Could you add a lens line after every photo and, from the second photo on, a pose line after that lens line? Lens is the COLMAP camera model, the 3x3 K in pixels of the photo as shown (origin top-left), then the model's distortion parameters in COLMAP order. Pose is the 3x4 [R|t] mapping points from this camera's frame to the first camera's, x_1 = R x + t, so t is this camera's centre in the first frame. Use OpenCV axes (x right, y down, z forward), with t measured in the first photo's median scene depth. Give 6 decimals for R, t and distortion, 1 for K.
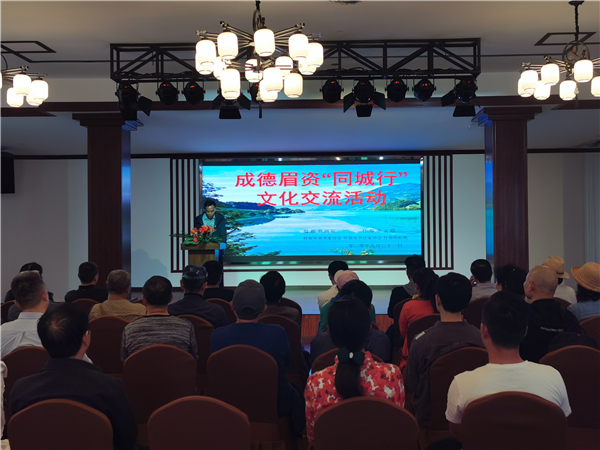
lens RADIAL K [[688.8, 0, 303.5], [0, 688.8, 215.6], [0, 0, 1]] dist [0.047516, 0.000000]
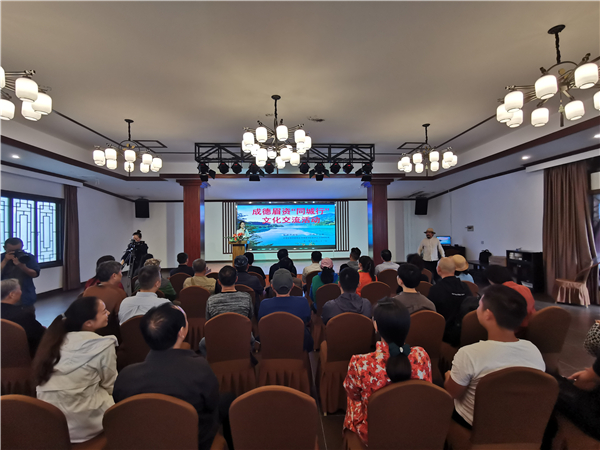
lens RADIAL K [[275.8, 0, 298.5], [0, 275.8, 225.1], [0, 0, 1]] dist [0.014494, -0.001852]
pose [[0.996071, -0.002815, 0.088518, -0.030193], [0.003525, 0.999963, -0.007868, -0.001363], [-0.088493, 0.008150, 0.996043, 0.105284]]
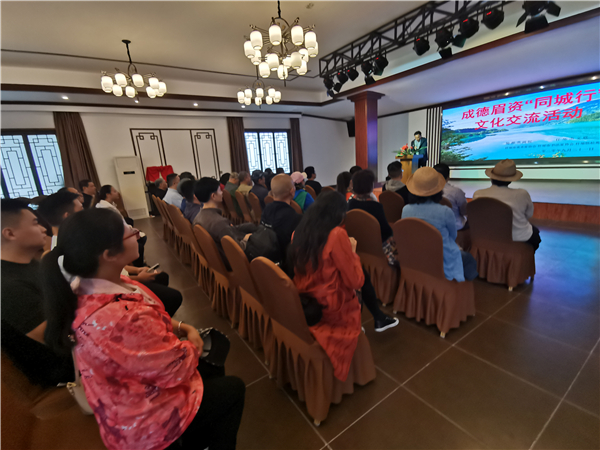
lens RADIAL K [[275.8, 0, 298.0], [0, 275.8, 225.9], [0, 0, 1]] dist [0.014494, -0.001852]
pose [[0.598918, 0.159632, -0.784738, 0.245545], [0.069906, 0.965768, 0.249810, 0.012930], [0.797753, -0.204473, 0.567257, 0.224769]]
